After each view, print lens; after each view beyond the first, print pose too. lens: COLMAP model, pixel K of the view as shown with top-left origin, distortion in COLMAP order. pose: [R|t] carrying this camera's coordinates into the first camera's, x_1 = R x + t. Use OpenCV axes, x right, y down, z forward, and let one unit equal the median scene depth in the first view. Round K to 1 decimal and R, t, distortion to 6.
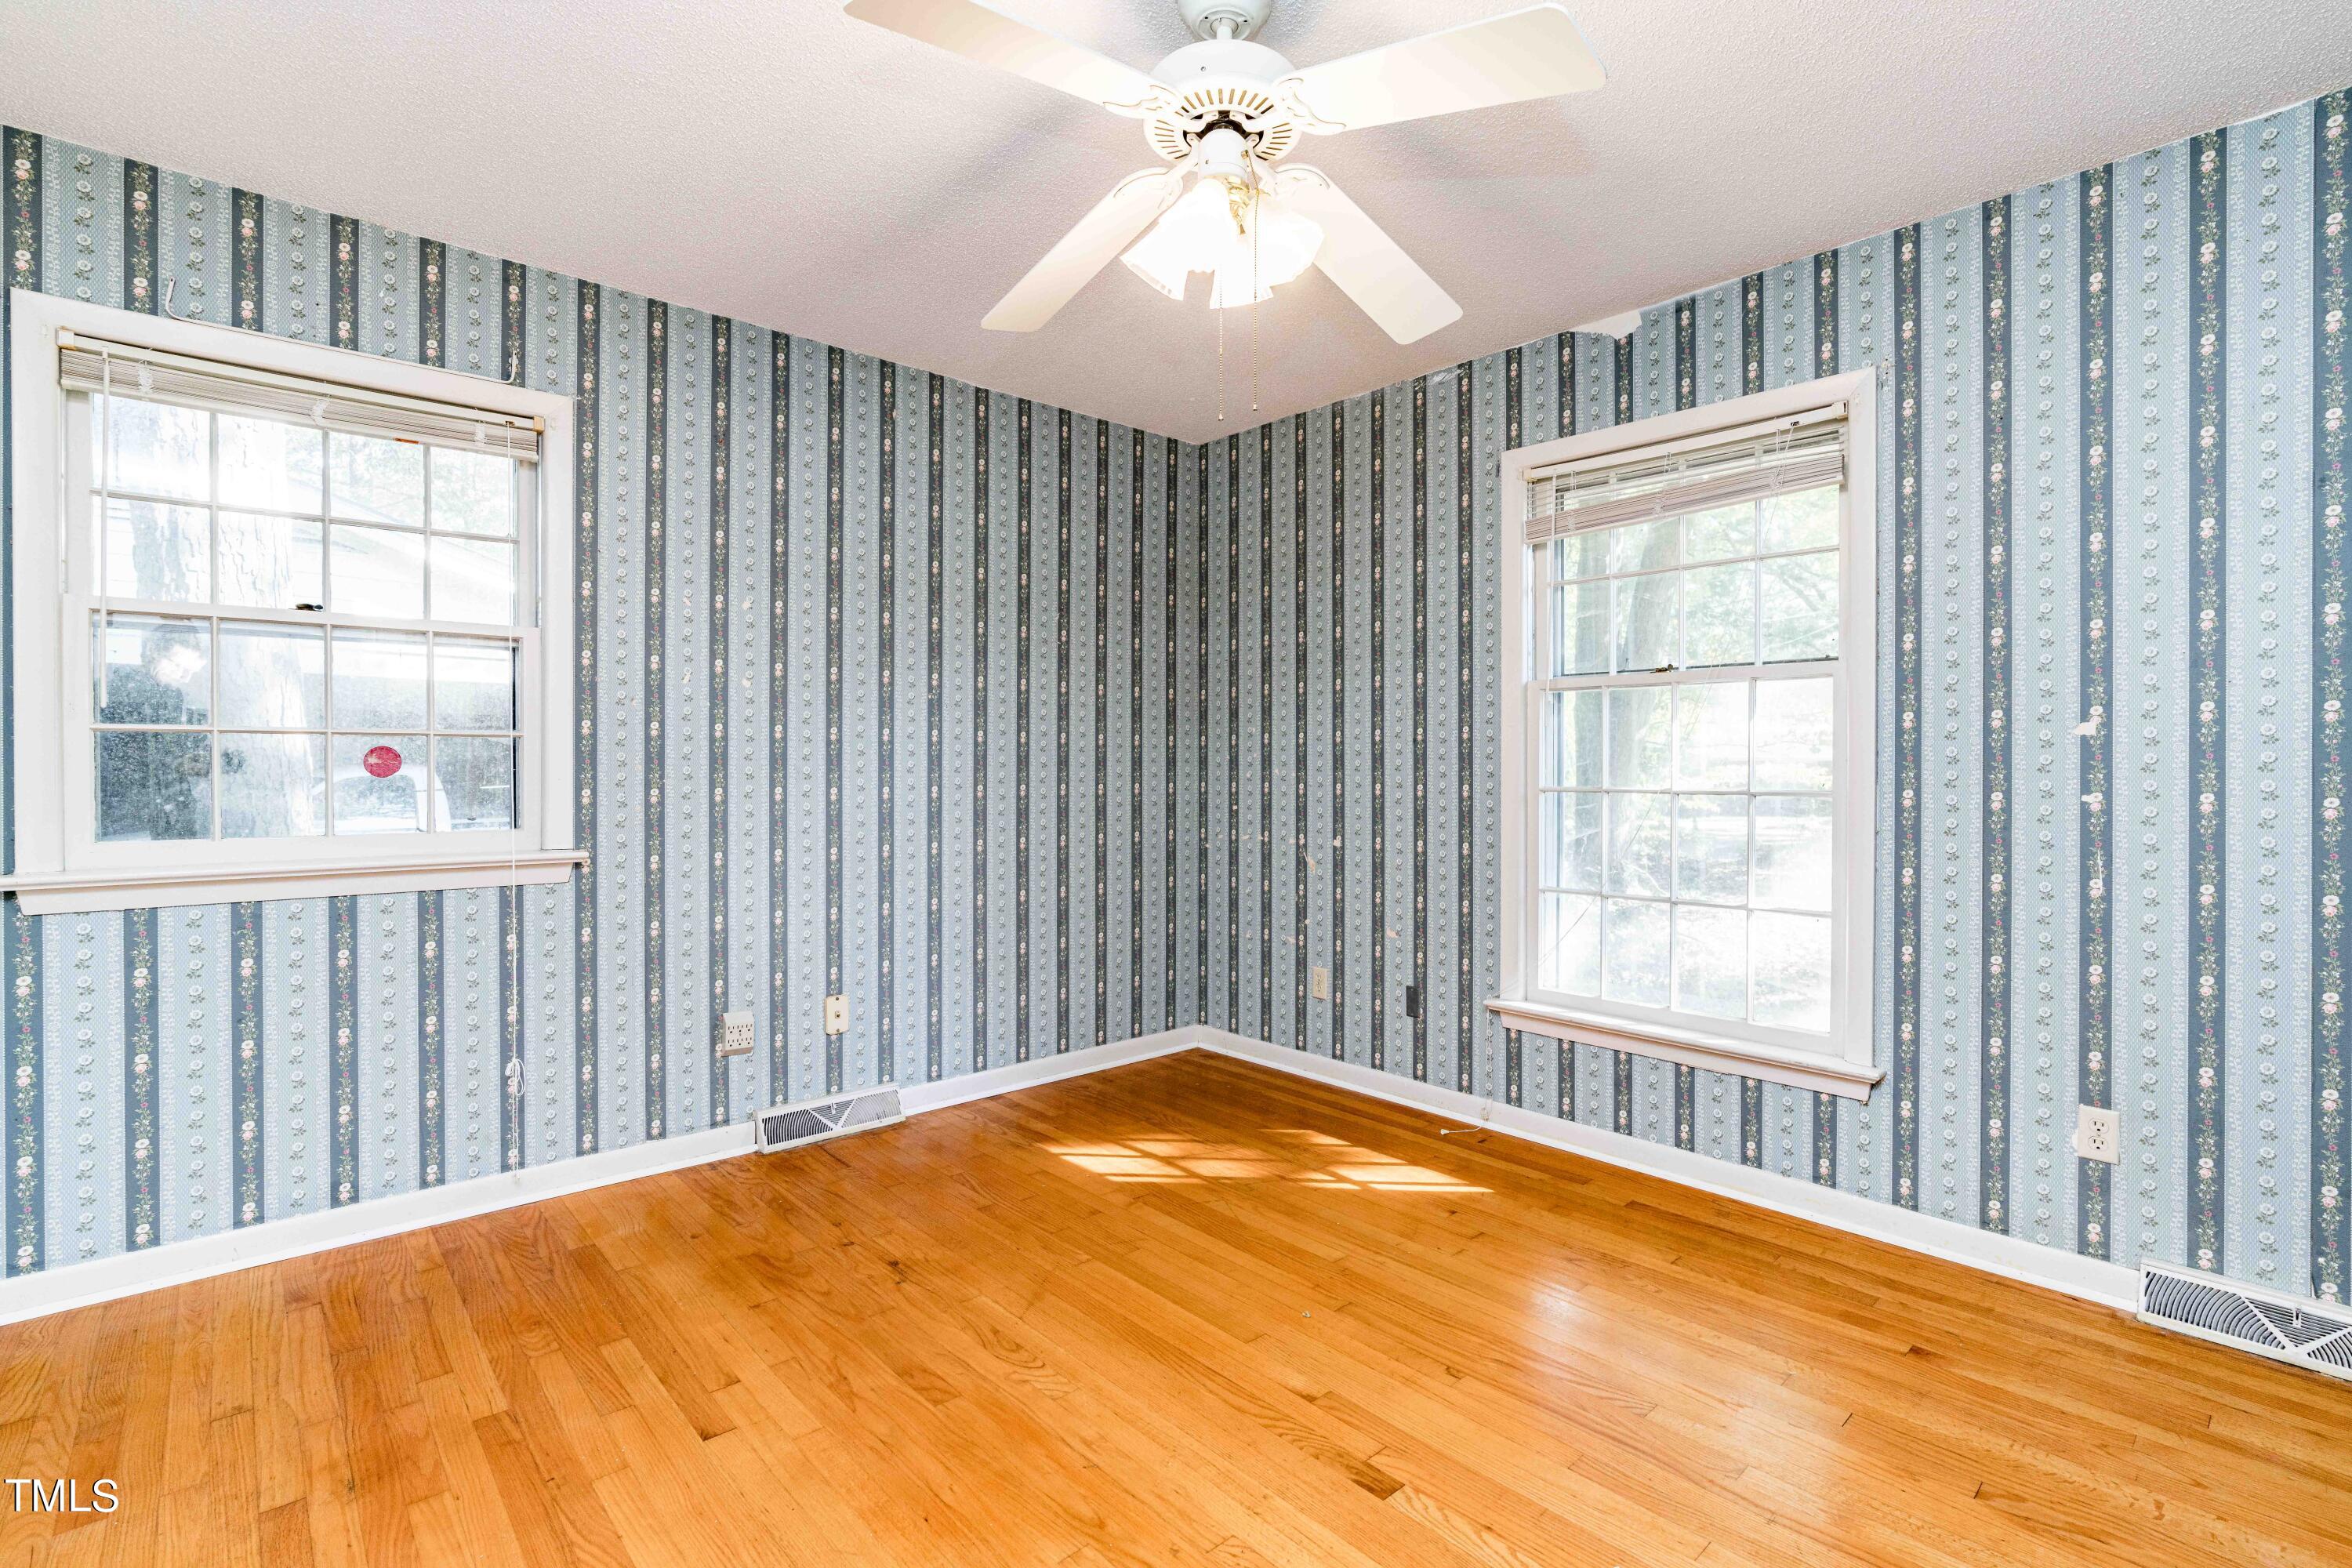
lens RADIAL K [[1076.2, 0, 1171.6], [0, 1076.2, 779.5], [0, 0, 1]] dist [-0.031596, 0.013349]
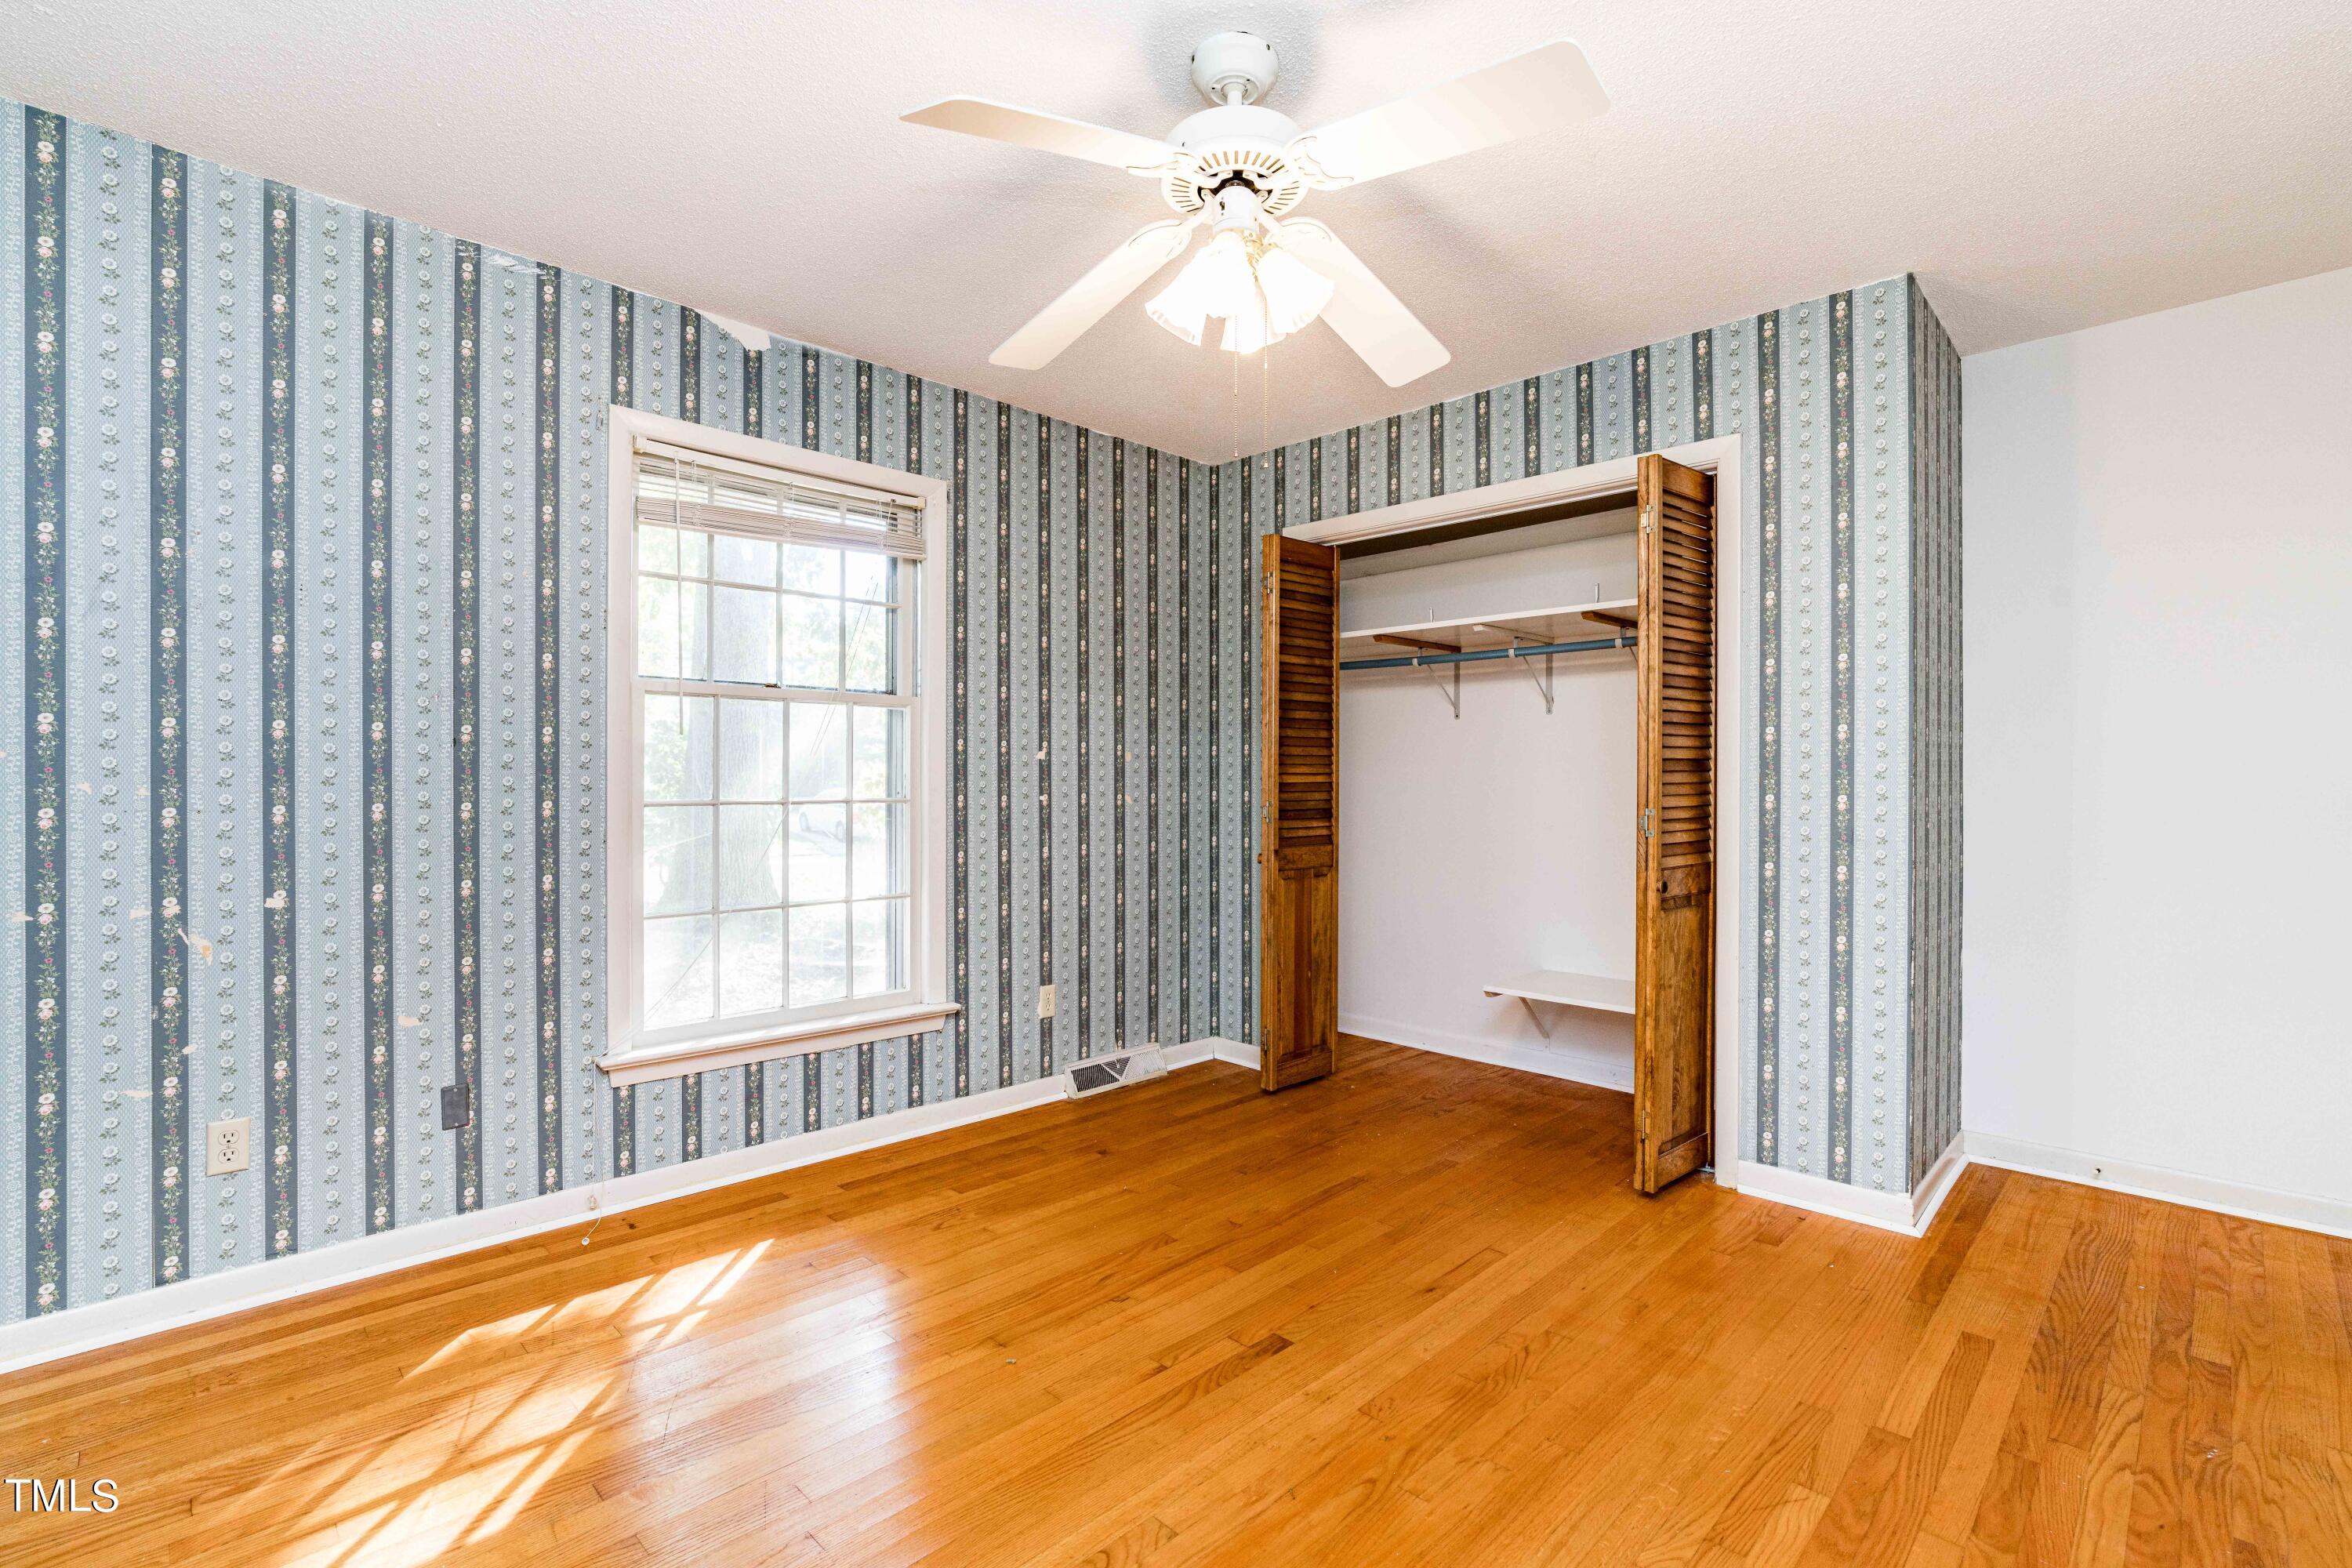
lens RADIAL K [[1076.2, 0, 1171.6], [0, 1076.2, 779.5], [0, 0, 1]] dist [-0.031596, 0.013349]
pose [[-0.053955, -0.000034, 0.998543, -0.602336], [0.011432, 0.999934, 0.000652, -0.006917], [-0.998478, 0.011451, -0.053951, 0.666290]]
